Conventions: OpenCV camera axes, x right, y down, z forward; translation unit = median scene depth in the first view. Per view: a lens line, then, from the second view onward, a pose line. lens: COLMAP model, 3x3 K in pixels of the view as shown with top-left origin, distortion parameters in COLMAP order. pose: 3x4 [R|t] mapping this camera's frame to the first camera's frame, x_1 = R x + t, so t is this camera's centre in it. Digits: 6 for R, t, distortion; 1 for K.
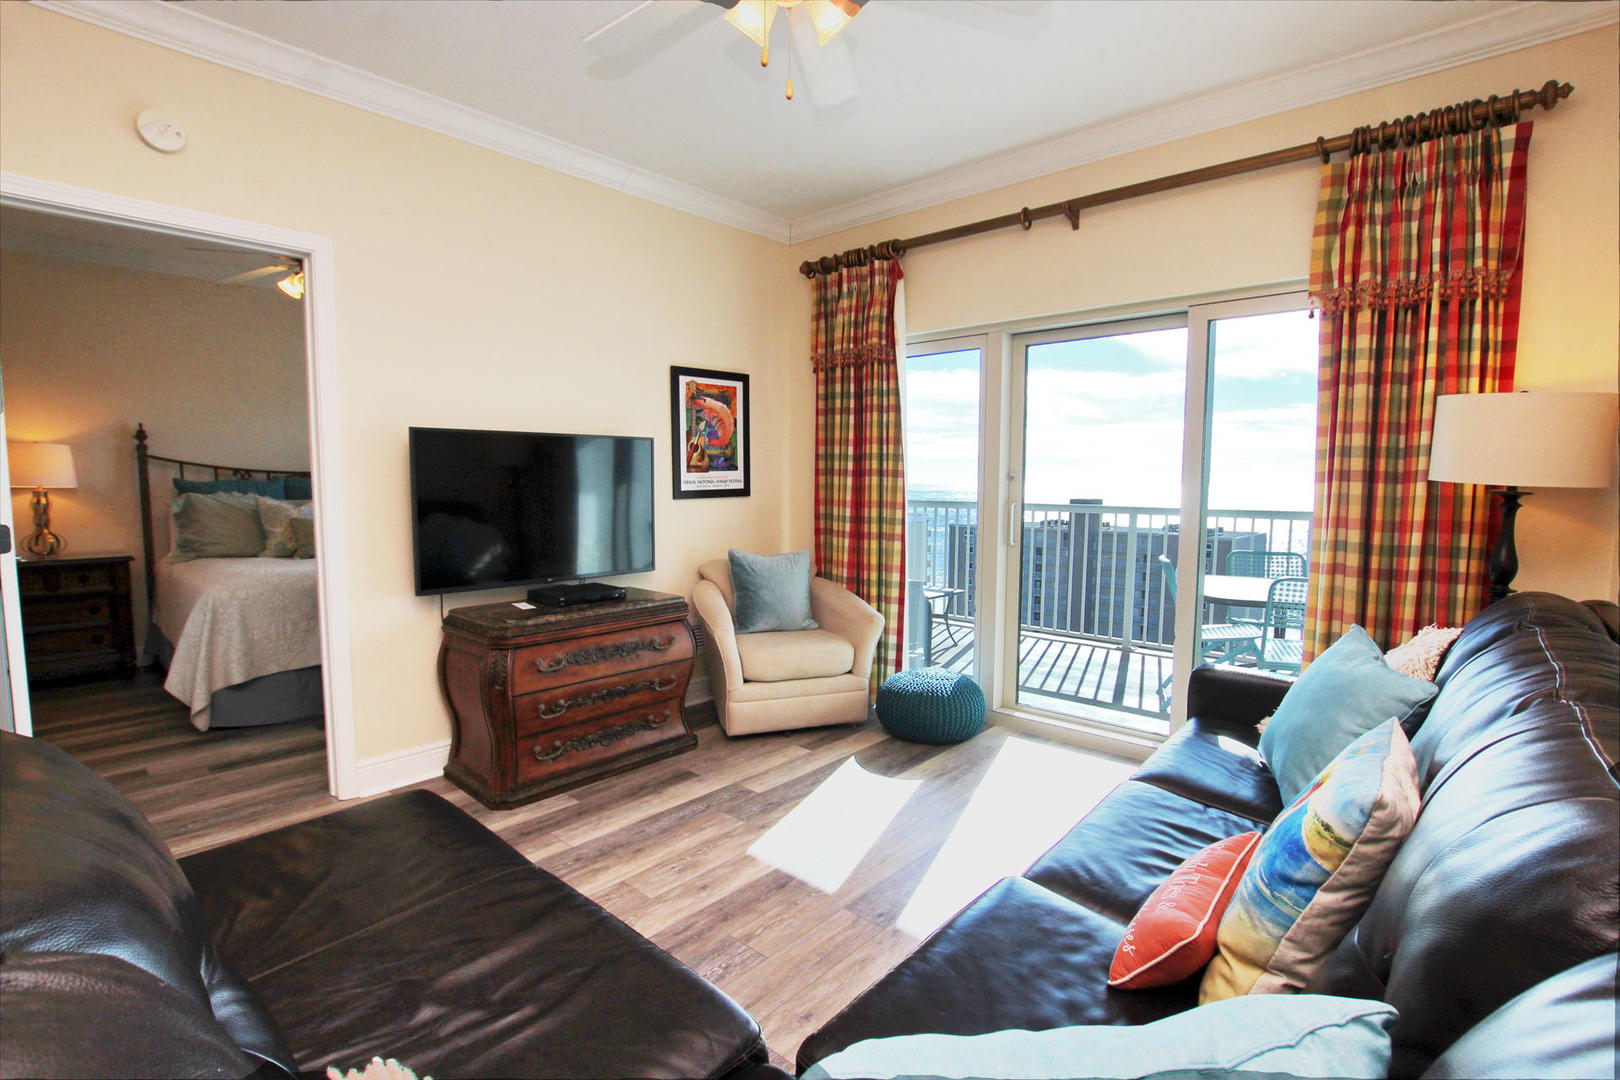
lens RADIAL K [[746.8, 0, 807.6], [0, 746.8, 532.4], [0, 0, 1]] dist [-0.029481, 0.000419]
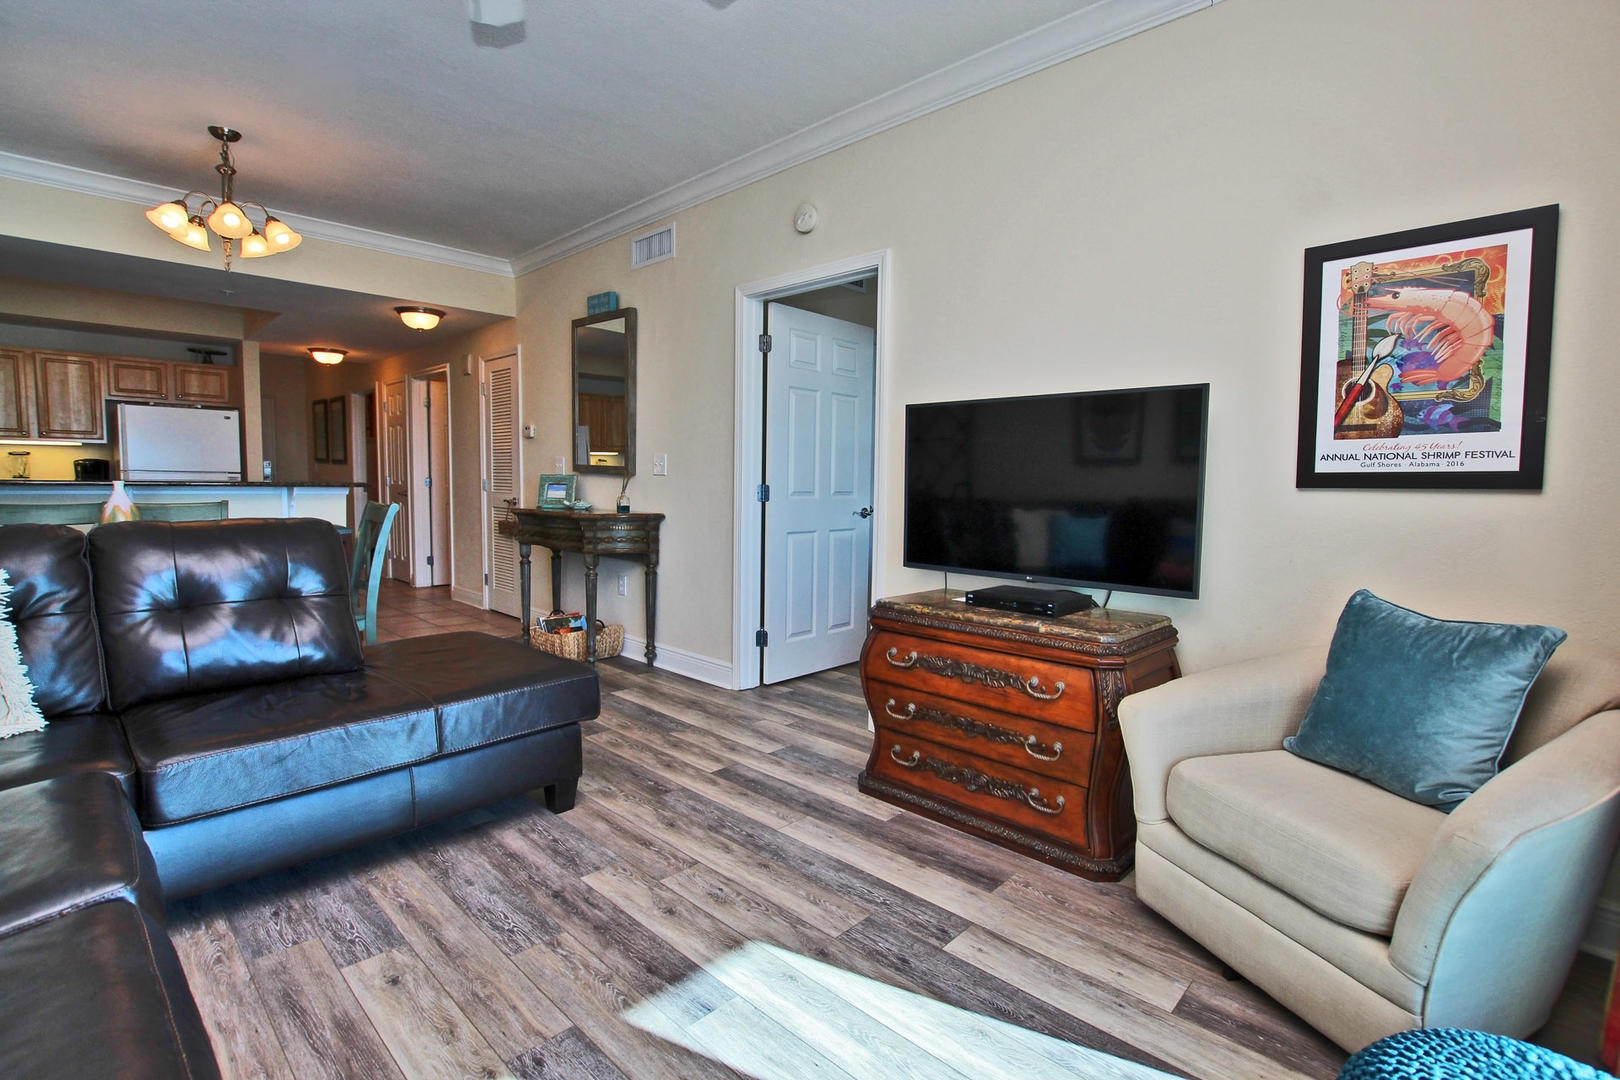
lens RADIAL K [[746.8, 0, 809.0], [0, 746.8, 535.6], [0, 0, 1]] dist [-0.029481, 0.000419]
pose [[-0.022019, 0.073037, -0.997086, 0.378794], [-0.087419, 0.993367, 0.074695, -0.017522], [0.995928, 0.088809, -0.015489, 0.633245]]
